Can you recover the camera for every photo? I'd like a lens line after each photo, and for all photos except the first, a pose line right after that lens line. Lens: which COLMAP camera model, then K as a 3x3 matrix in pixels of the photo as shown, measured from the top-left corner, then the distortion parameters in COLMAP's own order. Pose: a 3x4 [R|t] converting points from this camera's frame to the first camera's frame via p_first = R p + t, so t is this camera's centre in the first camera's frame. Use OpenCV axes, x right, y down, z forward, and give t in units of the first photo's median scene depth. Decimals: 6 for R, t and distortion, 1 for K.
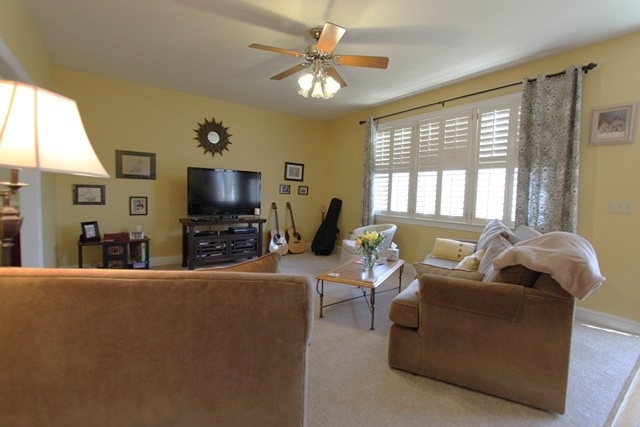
lens RADIAL K [[294.5, 0, 323.7], [0, 294.5, 210.5], [0, 0, 1]] dist [-0.017321, 0.000933]
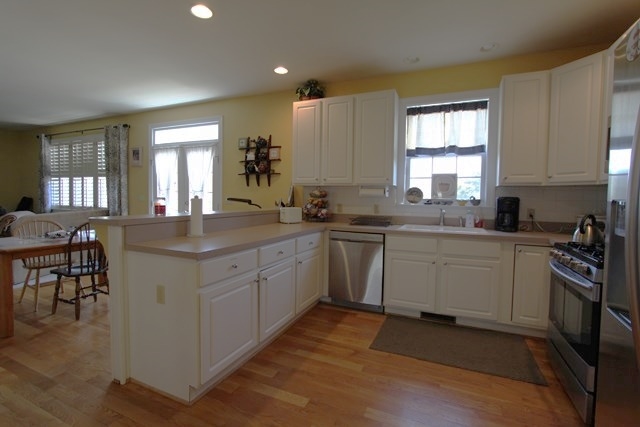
lens RADIAL K [[294.5, 0, 323.7], [0, 294.5, 210.5], [0, 0, 1]] dist [-0.017321, 0.000933]
pose [[0.865130, -0.036836, 0.500193, 0.608796], [0.035126, 0.999300, 0.012838, 0.051363], [-0.500316, 0.006463, 0.865819, -0.768229]]
